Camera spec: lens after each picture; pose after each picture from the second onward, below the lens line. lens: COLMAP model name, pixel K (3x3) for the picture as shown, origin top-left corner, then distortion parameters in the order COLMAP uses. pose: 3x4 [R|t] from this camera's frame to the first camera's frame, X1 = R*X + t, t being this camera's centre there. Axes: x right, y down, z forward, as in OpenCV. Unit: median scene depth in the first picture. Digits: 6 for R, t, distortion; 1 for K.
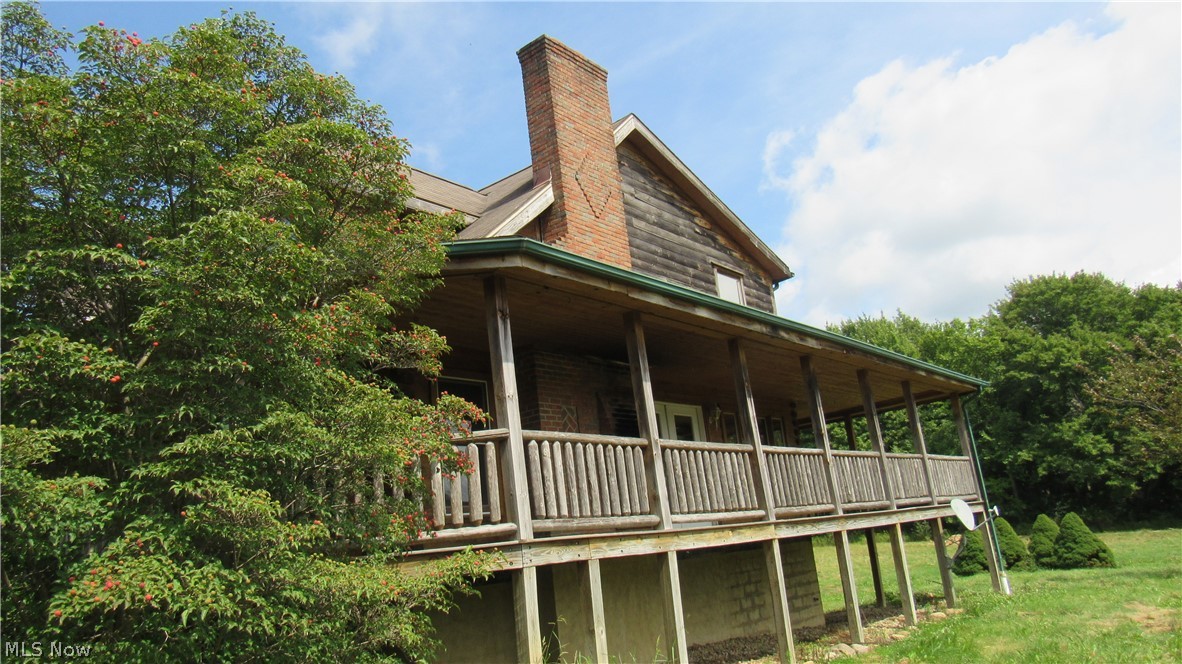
lens RADIAL K [[872.1, 0, 591.0], [0, 872.1, 332.0], [0, 0, 1]] dist [0.001506, -0.000317]
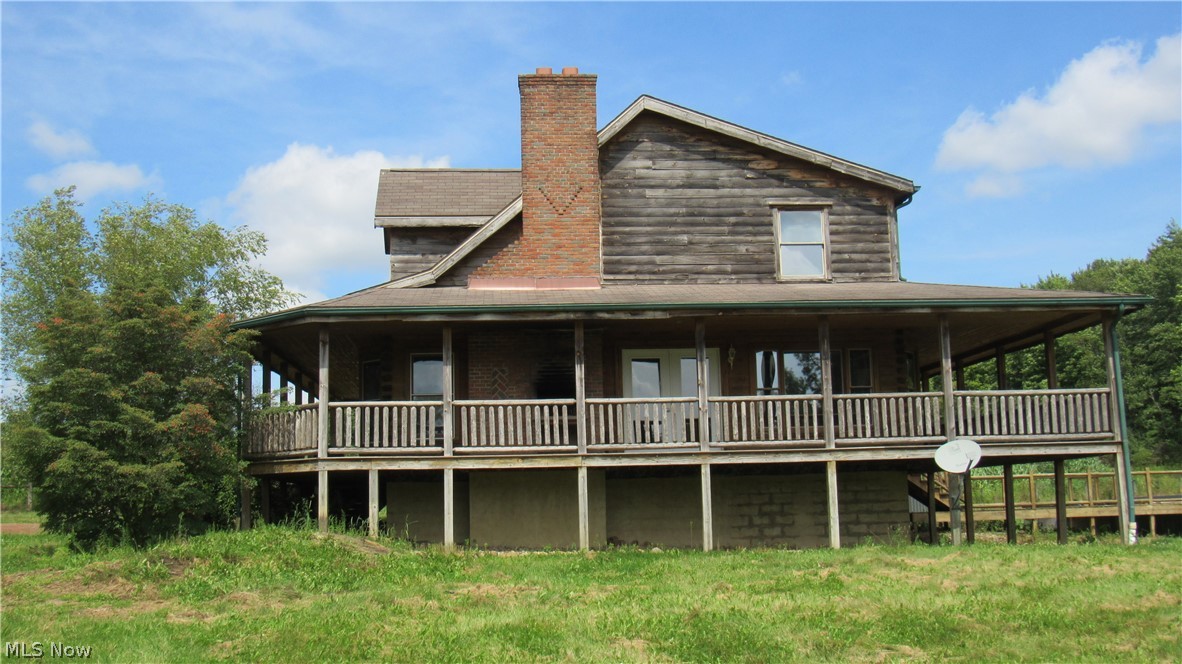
lens RADIAL K [[1423.2, 0, 591.0], [0, 1423.2, 332.0], [0, 0, 1]] dist [-0.017431, 0.006378]
pose [[0.648046, -0.004466, -0.761588, 1.773372], [0.141356, 0.983313, 0.114516, -0.211130], [0.748368, -0.181867, 0.637864, -0.365612]]
